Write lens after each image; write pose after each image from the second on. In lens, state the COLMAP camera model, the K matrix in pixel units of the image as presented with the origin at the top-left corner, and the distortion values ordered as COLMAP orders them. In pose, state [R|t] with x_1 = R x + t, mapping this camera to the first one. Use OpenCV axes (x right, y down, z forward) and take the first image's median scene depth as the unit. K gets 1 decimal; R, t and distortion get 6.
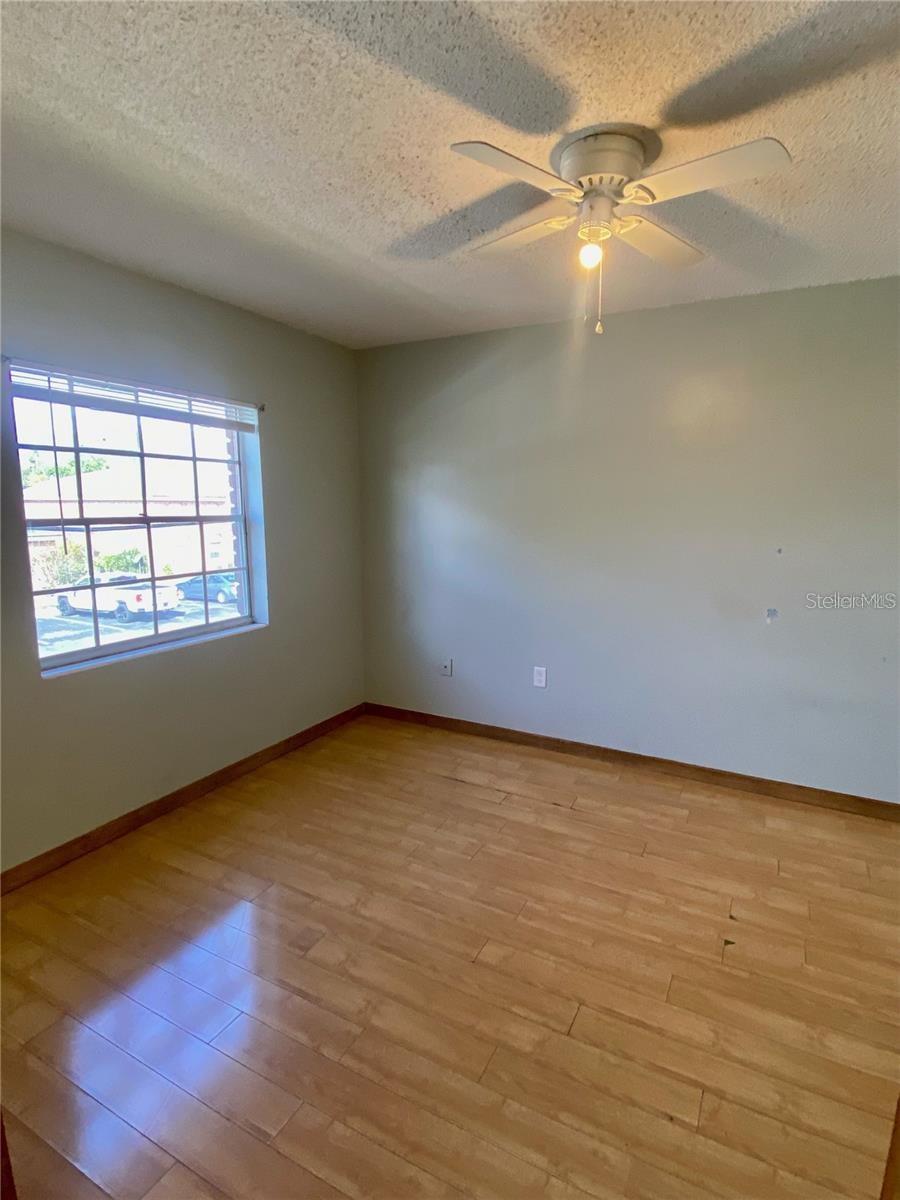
lens RADIAL K [[627.3, 0, 450.0], [0, 627.3, 600.0], [0, 0, 1]] dist [-0.001186, -0.000445]
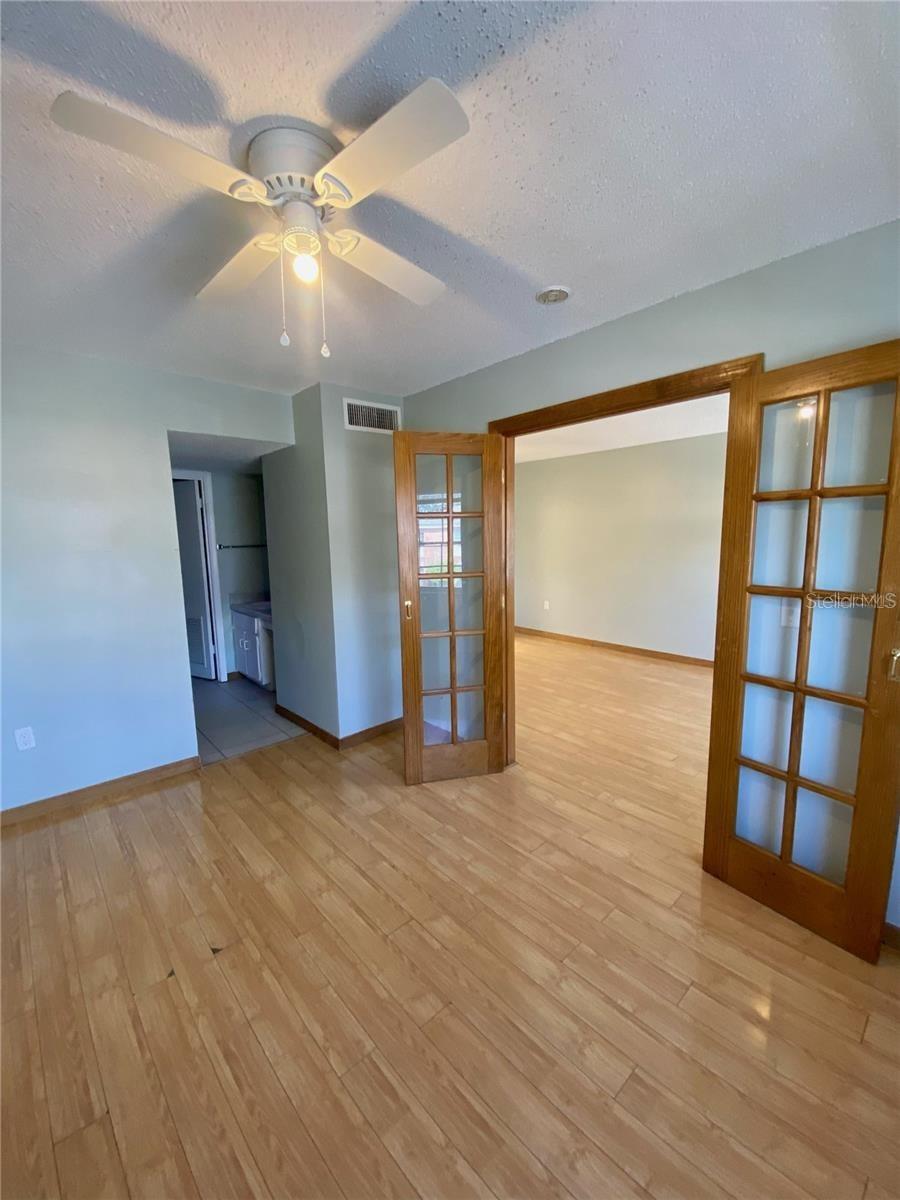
lens RADIAL K [[490.9, 0, 450.0], [0, 490.9, 600.0], [0, 0, 1]] dist [-0.001569, -0.000297]
pose [[-0.941419, -0.035372, 0.335378, -0.214501], [0.062619, 0.958855, 0.276903, -0.261526], [-0.331373, 0.281683, -0.900470, 1.634938]]
